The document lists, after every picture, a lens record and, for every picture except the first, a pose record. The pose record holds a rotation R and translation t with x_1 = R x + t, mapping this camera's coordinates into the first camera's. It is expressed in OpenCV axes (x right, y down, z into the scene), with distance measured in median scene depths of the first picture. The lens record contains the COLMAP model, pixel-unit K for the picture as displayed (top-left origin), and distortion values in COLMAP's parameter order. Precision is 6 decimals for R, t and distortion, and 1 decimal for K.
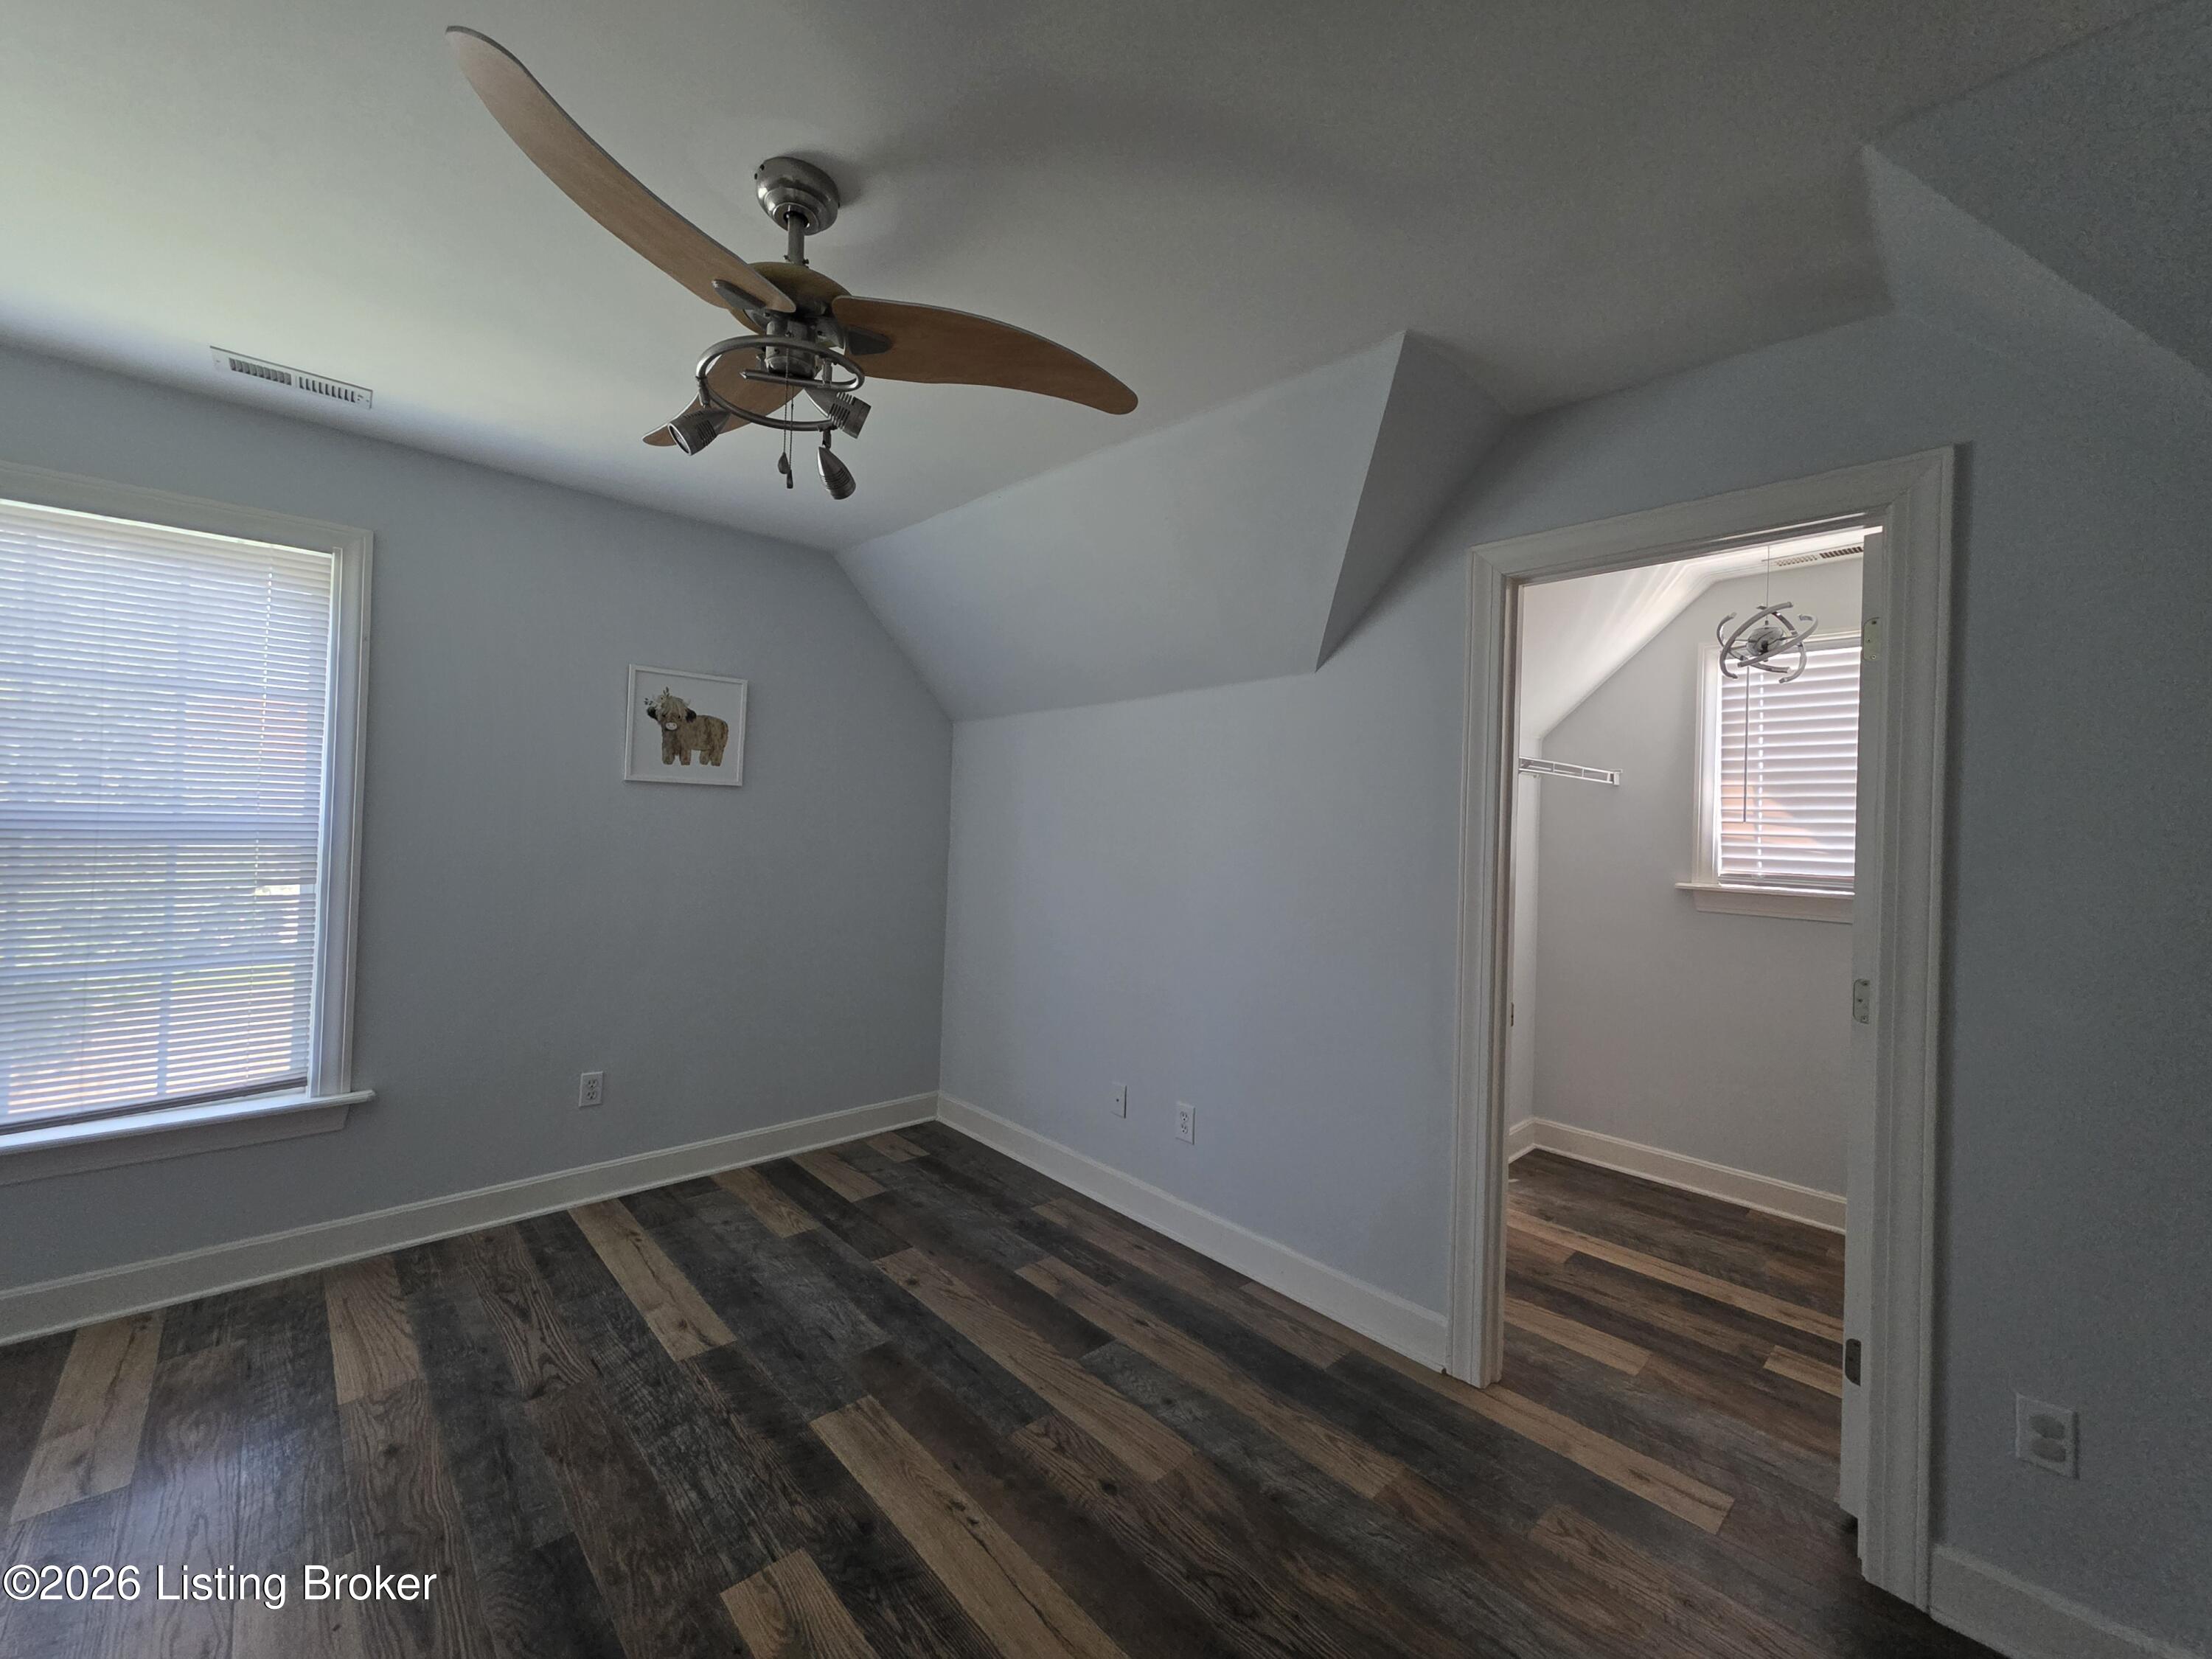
lens RADIAL K [[878.7, 0, 1104.2], [0, 878.7, 816.3], [0, 0, 1]] dist [0.001917, 0.000876]
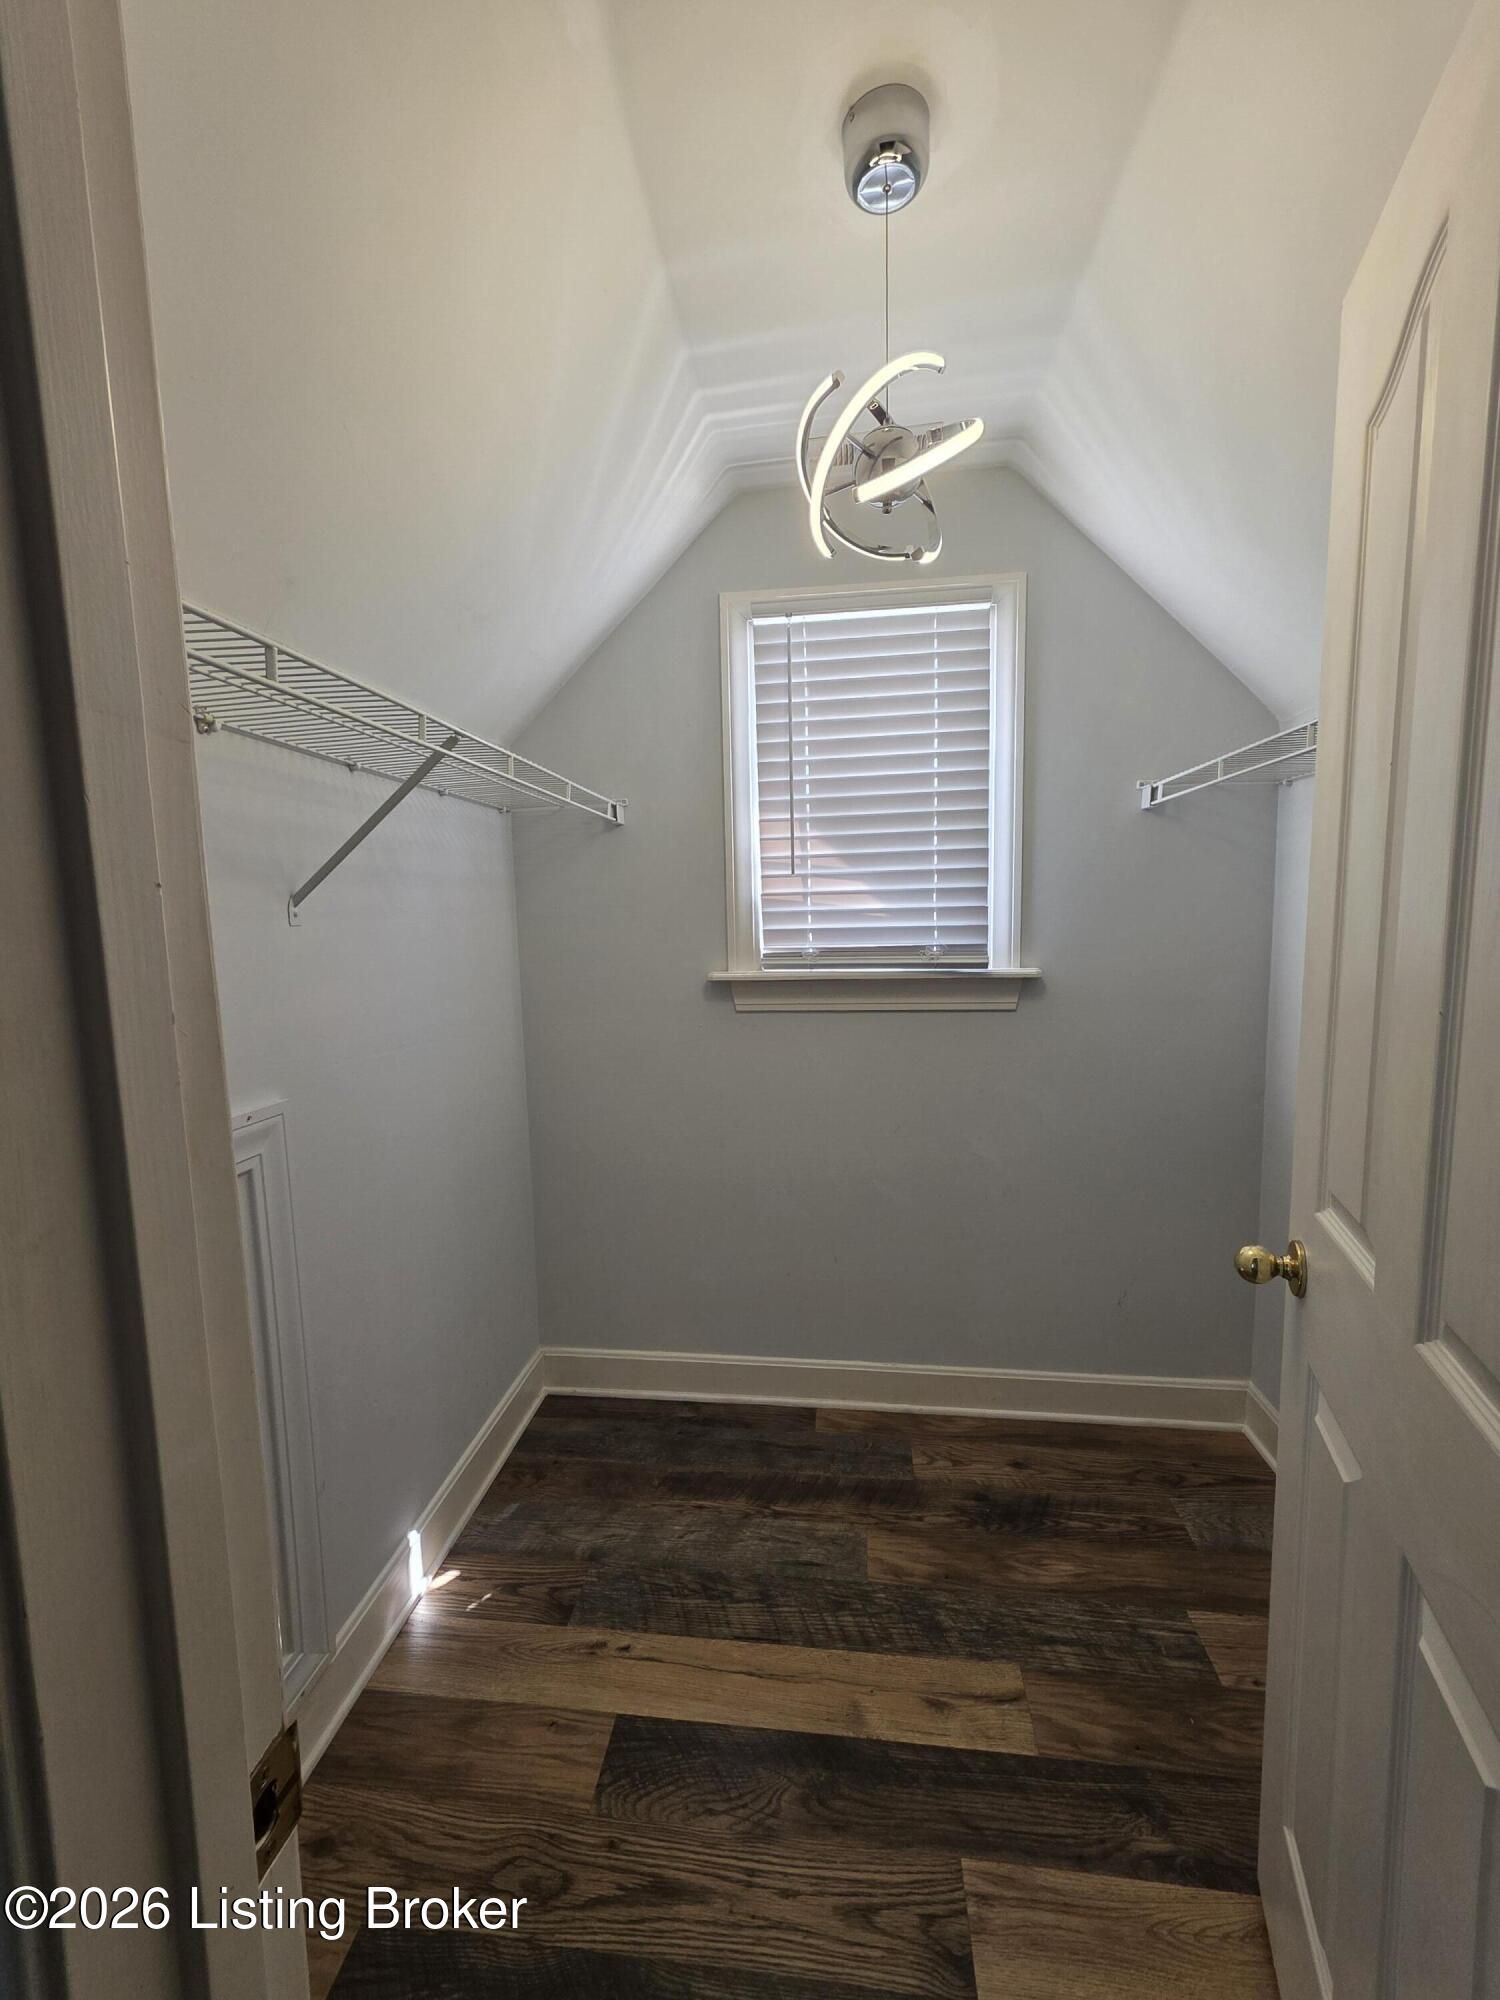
lens RADIAL K [[794.5, 0, 742.2], [0, 794.5, 997.8], [0, 0, 1]] dist [0.001917, 0.000876]
pose [[0.773073, -0.119741, 0.622913, 0.311201], [0.041735, 0.989495, 0.138412, 0.014059], [-0.632943, -0.081005, 0.769949, 0.551869]]
